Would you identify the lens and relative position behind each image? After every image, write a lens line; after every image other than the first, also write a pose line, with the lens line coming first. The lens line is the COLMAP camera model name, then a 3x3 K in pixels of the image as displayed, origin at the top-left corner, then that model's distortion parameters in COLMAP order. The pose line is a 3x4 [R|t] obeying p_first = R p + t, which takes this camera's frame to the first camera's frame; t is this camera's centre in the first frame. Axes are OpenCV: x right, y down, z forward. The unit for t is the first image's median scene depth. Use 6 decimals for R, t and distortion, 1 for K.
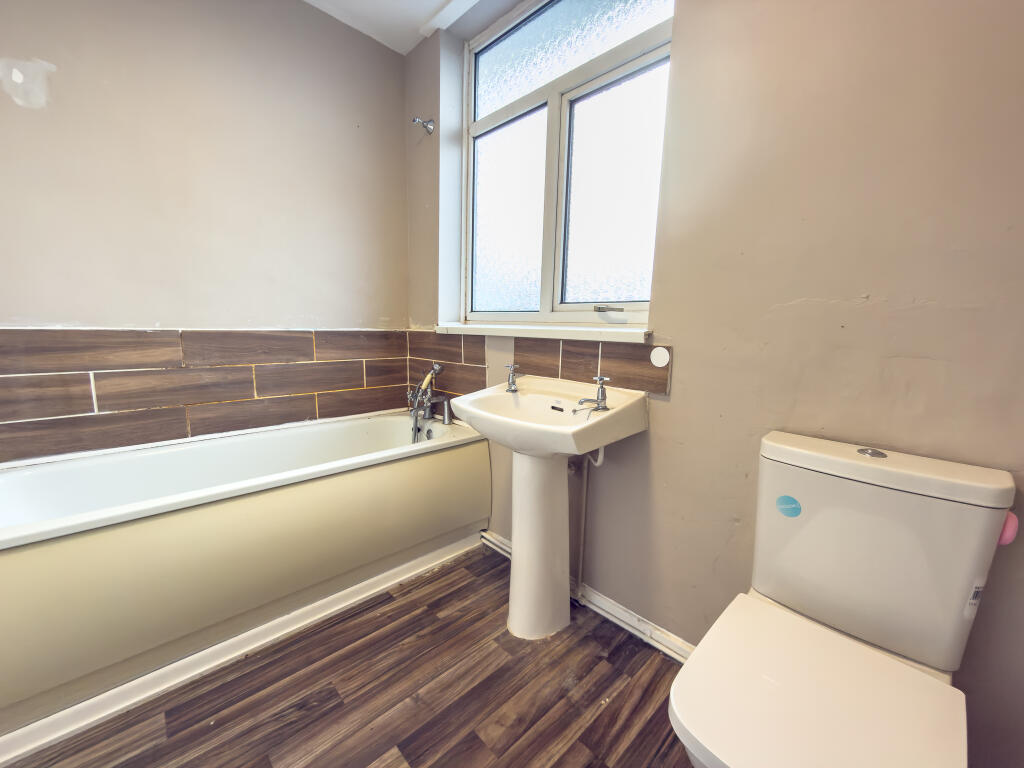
lens RADIAL K [[412.9, 0, 512.0], [0, 412.9, 384.0], [0, 0, 1]] dist [0.000649, -0.000059]
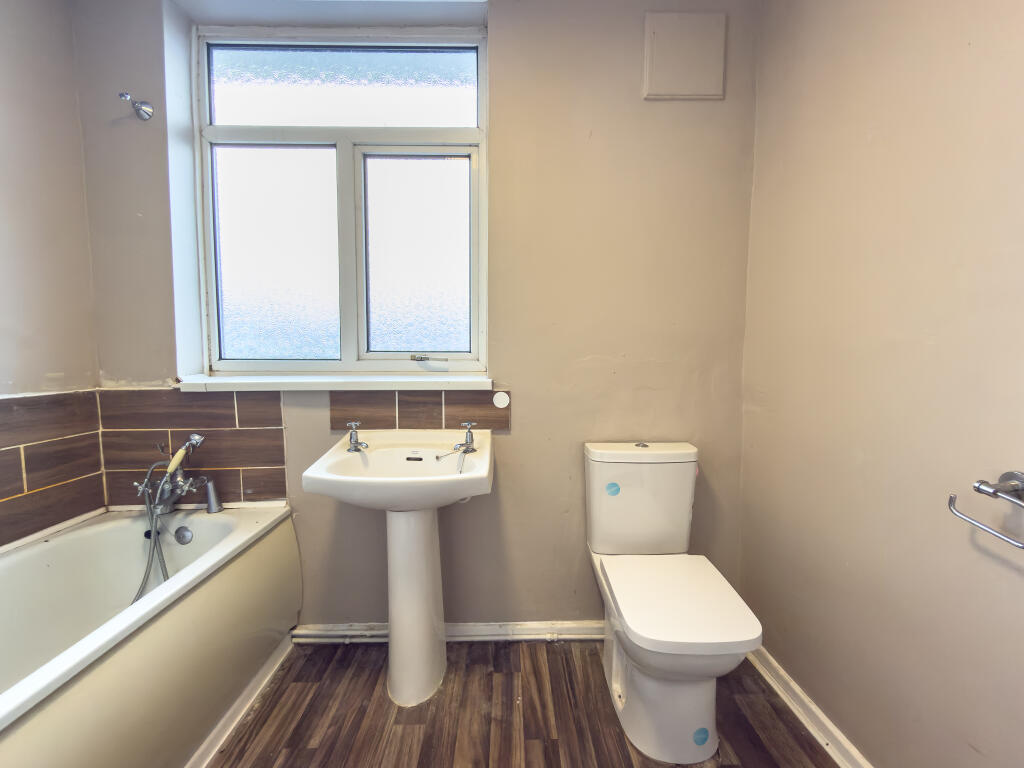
lens RADIAL K [[431.9, 0, 512.0], [0, 431.9, 384.0], [0, 0, 1]] dist [-0.000038, -0.000153]
pose [[0.675344, -0.073096, 0.733872, -0.446784], [0.120626, 0.992624, -0.012137, -0.073711], [-0.727571, 0.096720, 0.679180, 0.076583]]
